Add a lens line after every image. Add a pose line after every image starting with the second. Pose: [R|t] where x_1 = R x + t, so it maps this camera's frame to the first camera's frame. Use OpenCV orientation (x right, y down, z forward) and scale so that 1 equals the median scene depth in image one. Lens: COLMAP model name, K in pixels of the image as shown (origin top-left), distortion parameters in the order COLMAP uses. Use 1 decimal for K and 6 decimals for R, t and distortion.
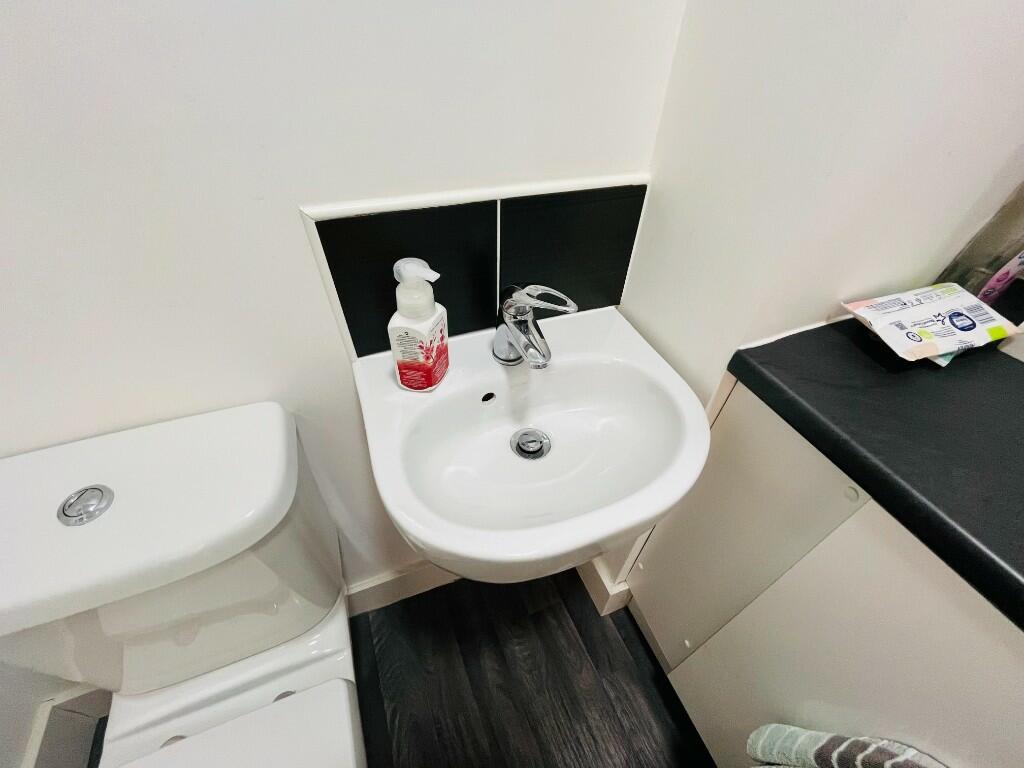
lens RADIAL K [[416.7, 0, 512.0], [0, 416.7, 384.0], [0, 0, 1]] dist [-0.002221, -0.000406]
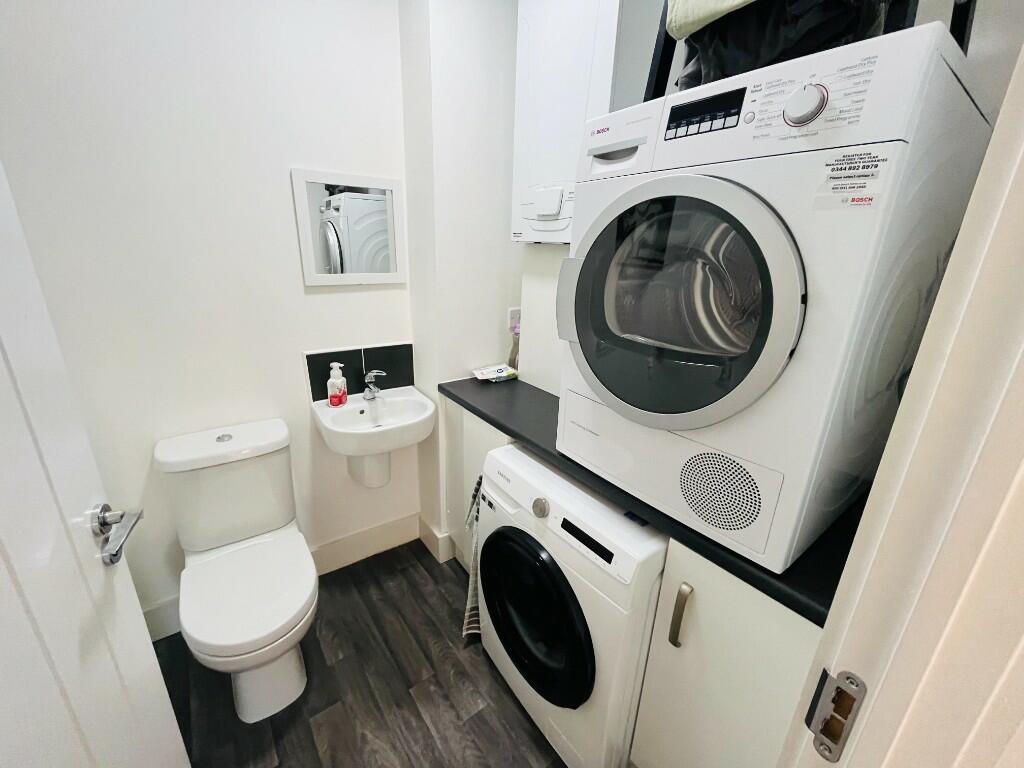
lens RADIAL K [[416.7, 0, 512.0], [0, 416.7, 384.0], [0, 0, 1]] dist [-0.002221, -0.000406]
pose [[0.968118, -0.077764, 0.238116, 0.273559], [0.171916, 0.897641, -0.405815, 1.194283], [-0.182185, 0.433813, 0.882392, -1.785191]]
